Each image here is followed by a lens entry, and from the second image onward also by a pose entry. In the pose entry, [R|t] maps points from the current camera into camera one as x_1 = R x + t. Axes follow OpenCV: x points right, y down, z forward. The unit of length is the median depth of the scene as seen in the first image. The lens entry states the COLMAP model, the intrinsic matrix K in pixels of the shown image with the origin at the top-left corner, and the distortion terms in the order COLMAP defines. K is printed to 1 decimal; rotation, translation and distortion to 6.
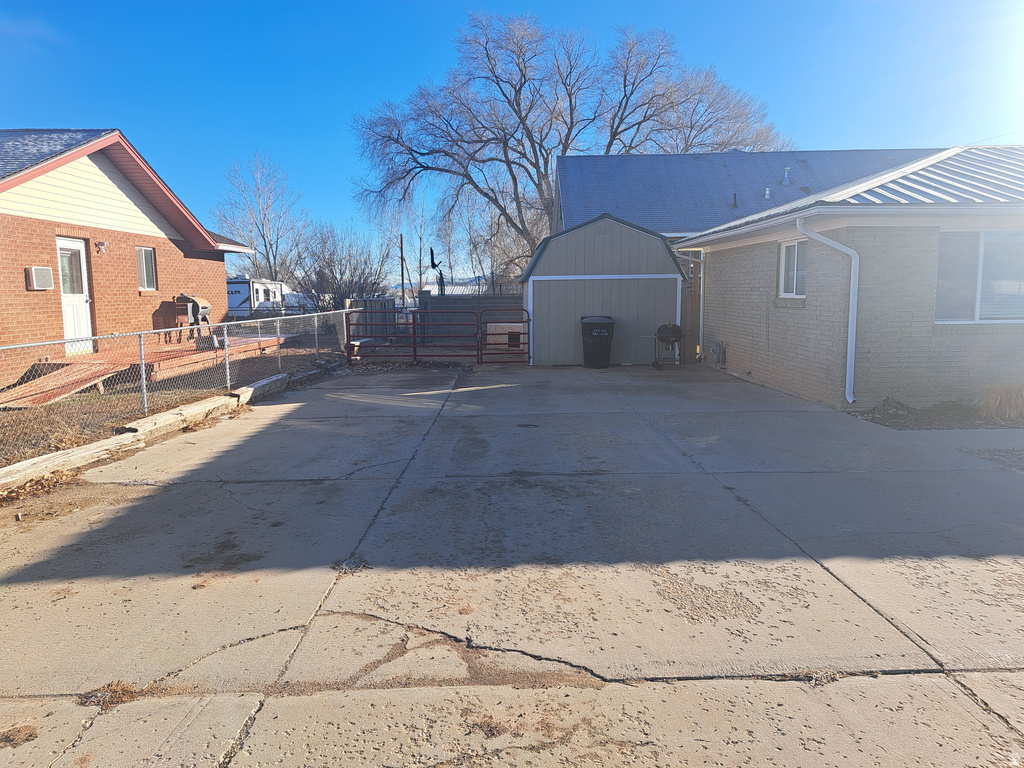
lens RADIAL K [[746.3, 0, 499.5], [0, 746.3, 378.7], [0, 0, 1]] dist [0.117894, -0.075648]
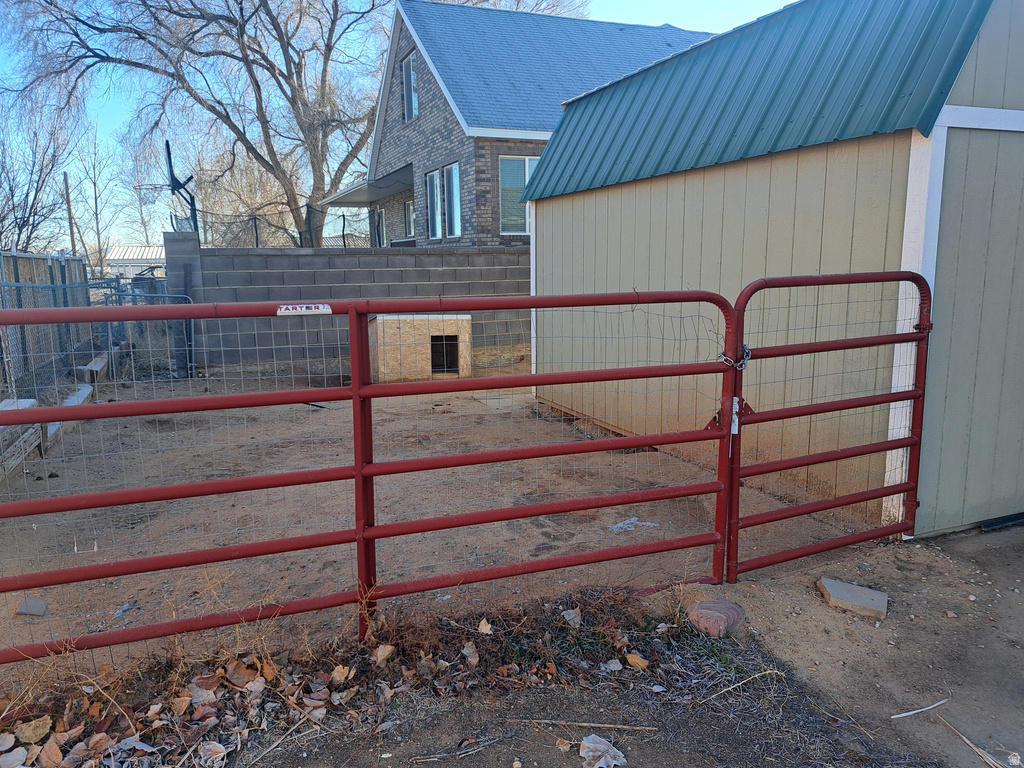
lens RADIAL K [[746.3, 0, 499.5], [0, 746.3, 378.7], [0, 0, 1]] dist [0.117894, -0.075648]
pose [[0.928508, -0.061091, 0.366251, -0.043956], [0.046520, 0.997740, 0.048489, -0.024717], [-0.368386, -0.027984, 0.929252, 0.261653]]
